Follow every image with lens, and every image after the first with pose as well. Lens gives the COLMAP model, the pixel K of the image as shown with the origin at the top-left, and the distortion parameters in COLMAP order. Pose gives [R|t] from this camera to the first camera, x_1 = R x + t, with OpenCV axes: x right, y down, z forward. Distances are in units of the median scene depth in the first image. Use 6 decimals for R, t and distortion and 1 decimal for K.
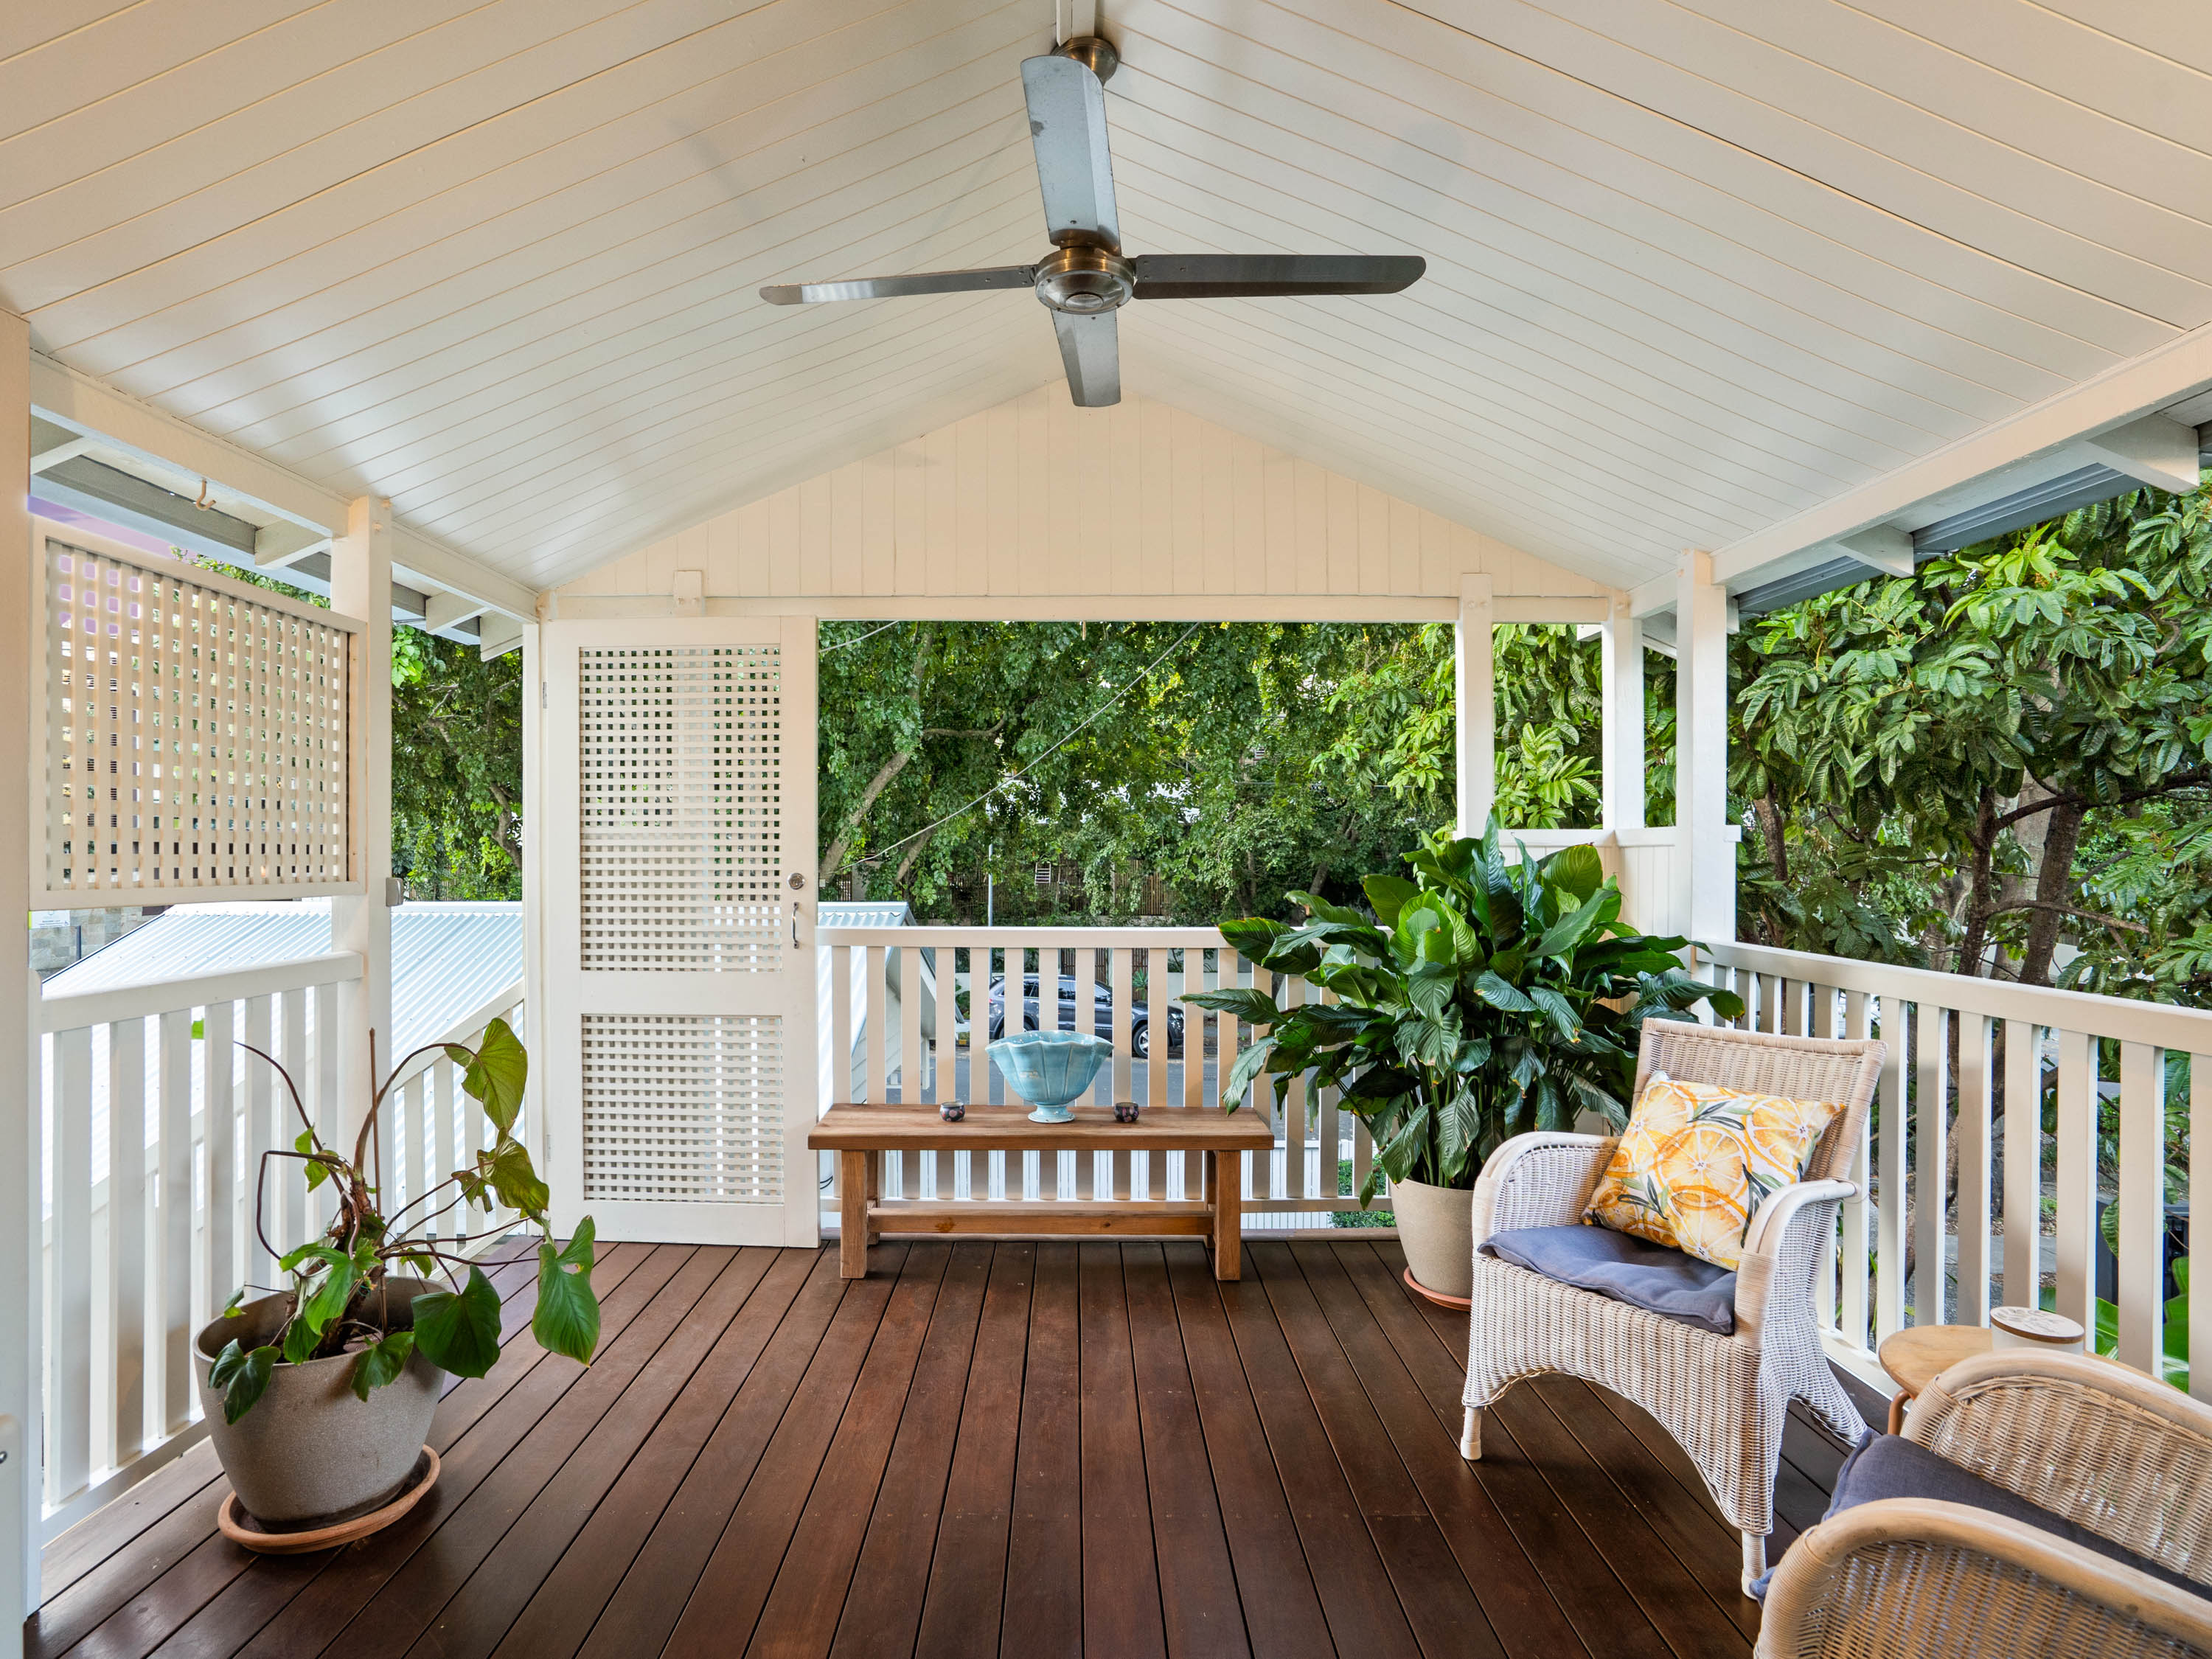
lens RADIAL K [[1194.1, 0, 1101.2], [0, 1194.1, 839.2], [0, 0, 1]] dist [-0.041125, 0.003662]
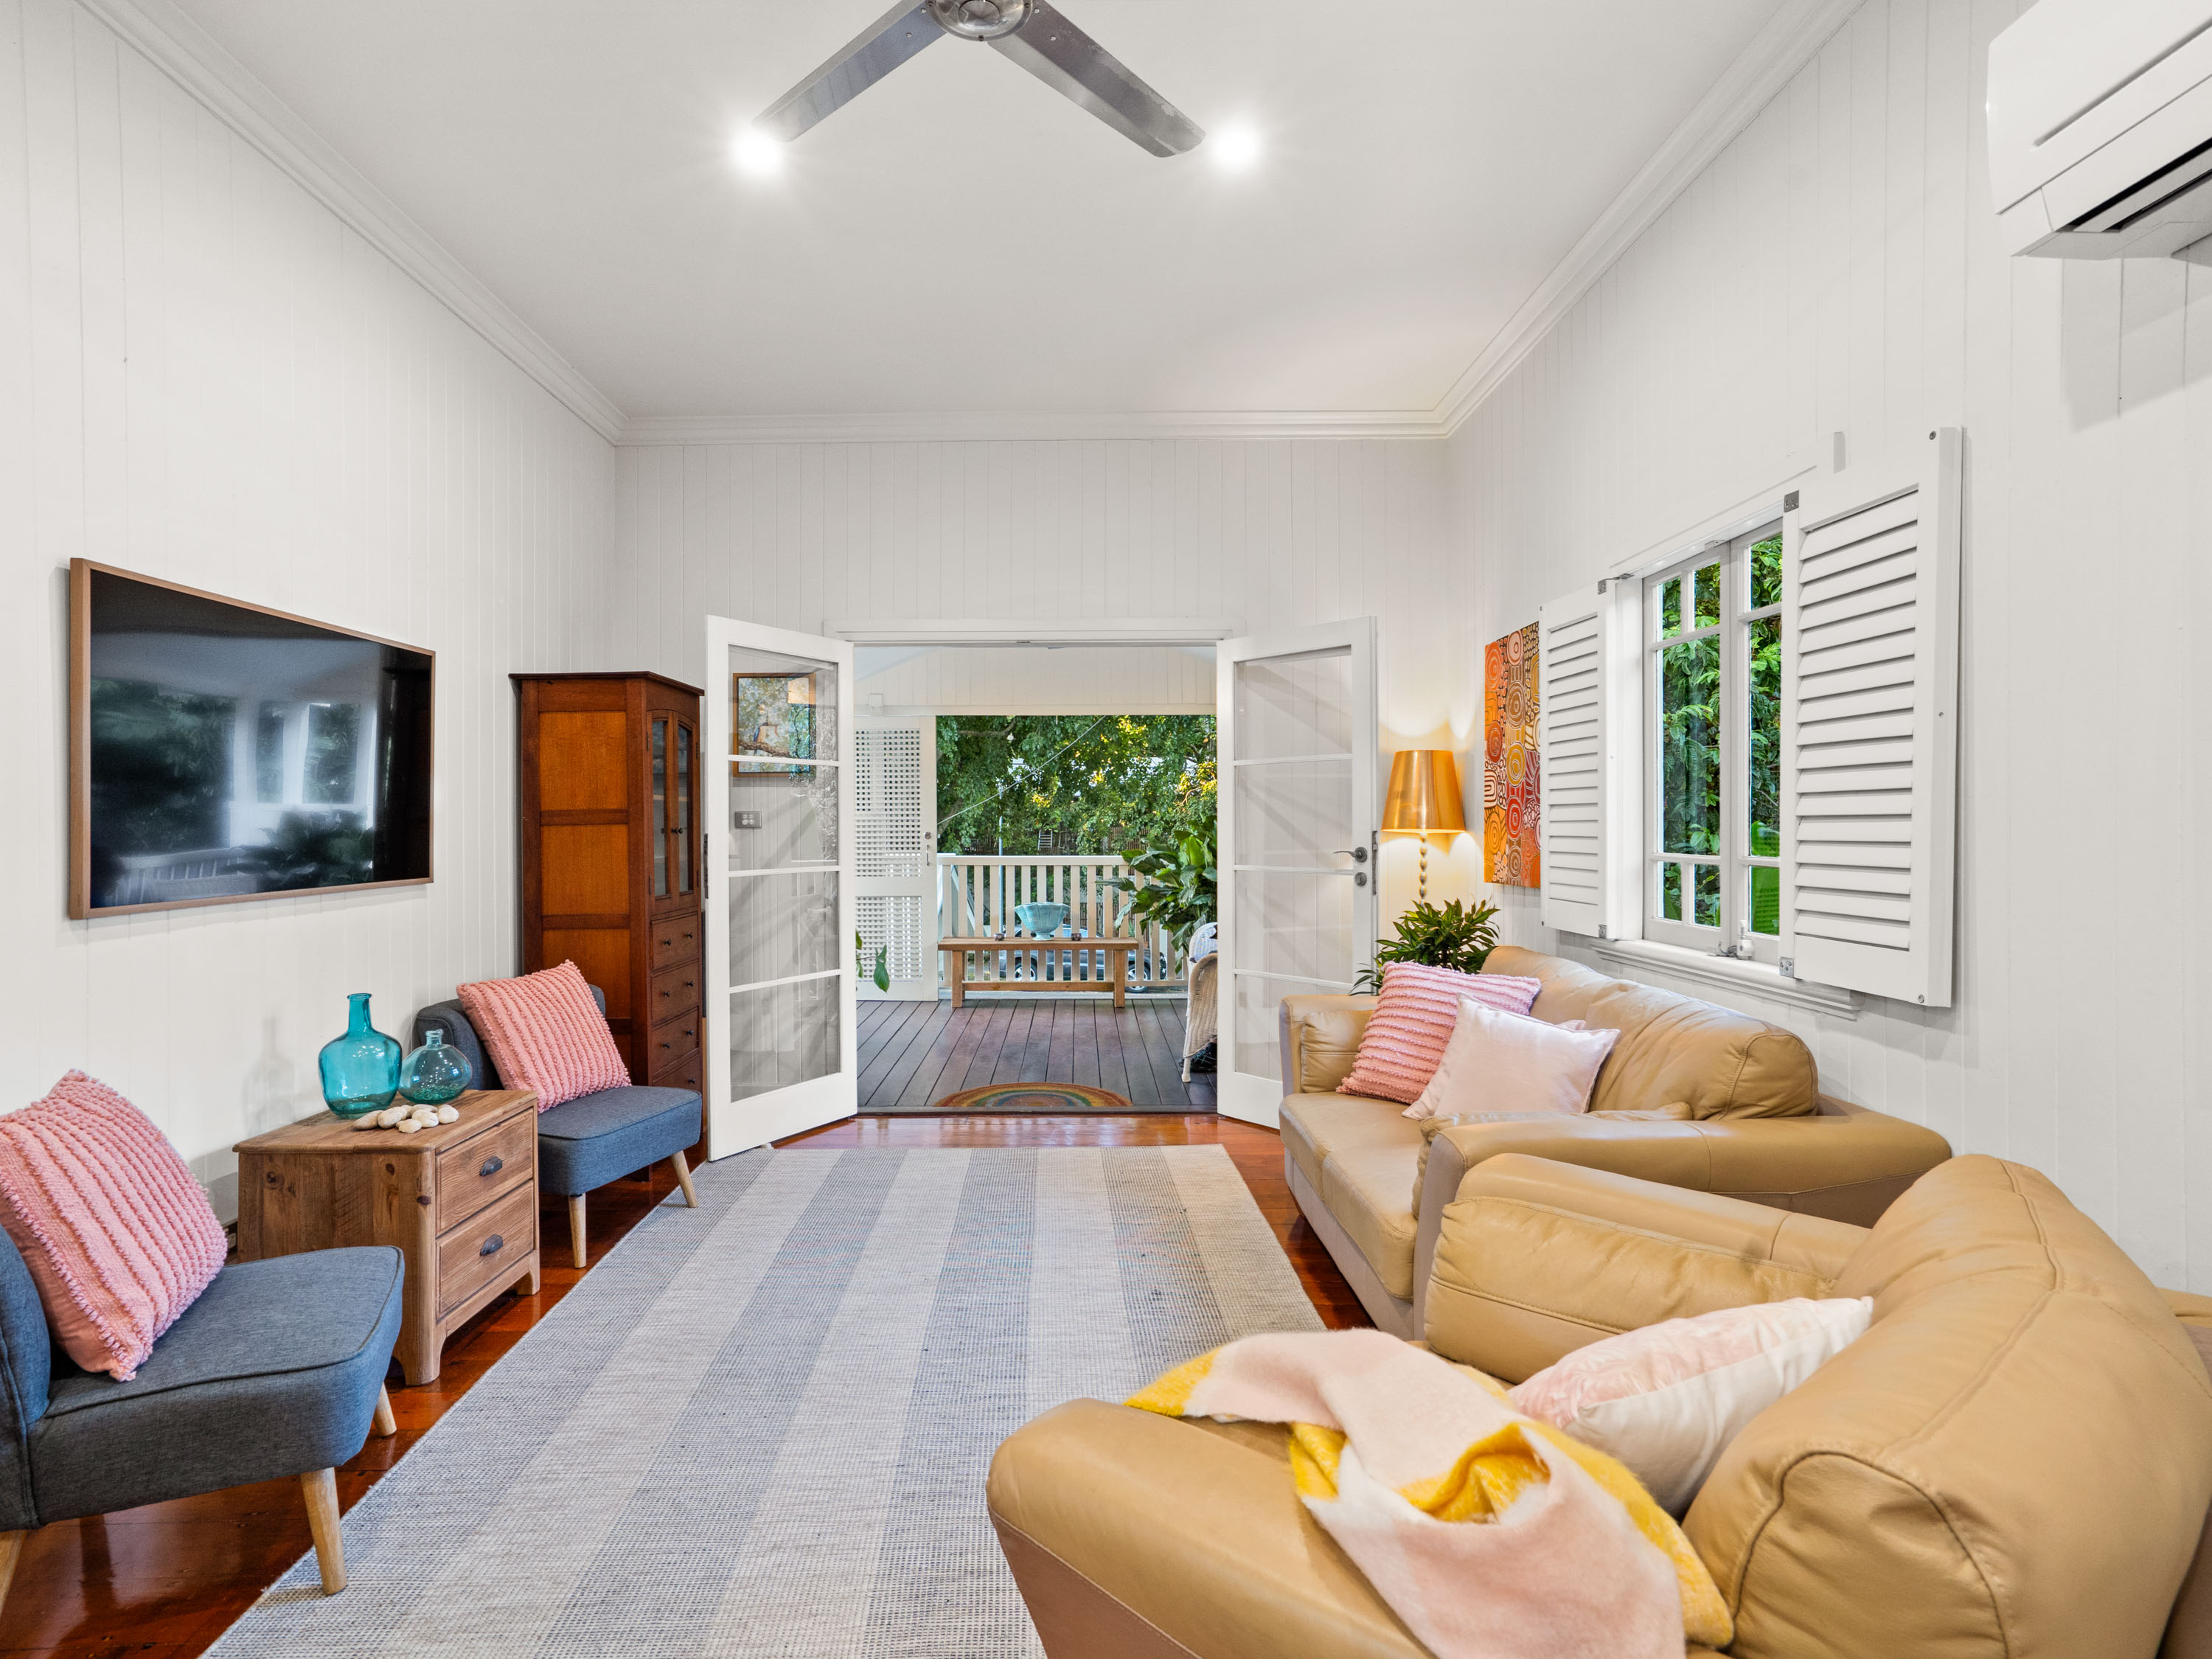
lens RADIAL K [[1194.1, 0, 1104.2], [0, 1194.1, 823.9], [0, 0, 1]] dist [-0.041125, 0.003662]
pose [[0.999992, -0.003861, -0.000767, 0.039961], [0.003871, 0.999903, 0.013393, -0.008091], [0.000715, -0.013396, 0.999910, -0.652161]]
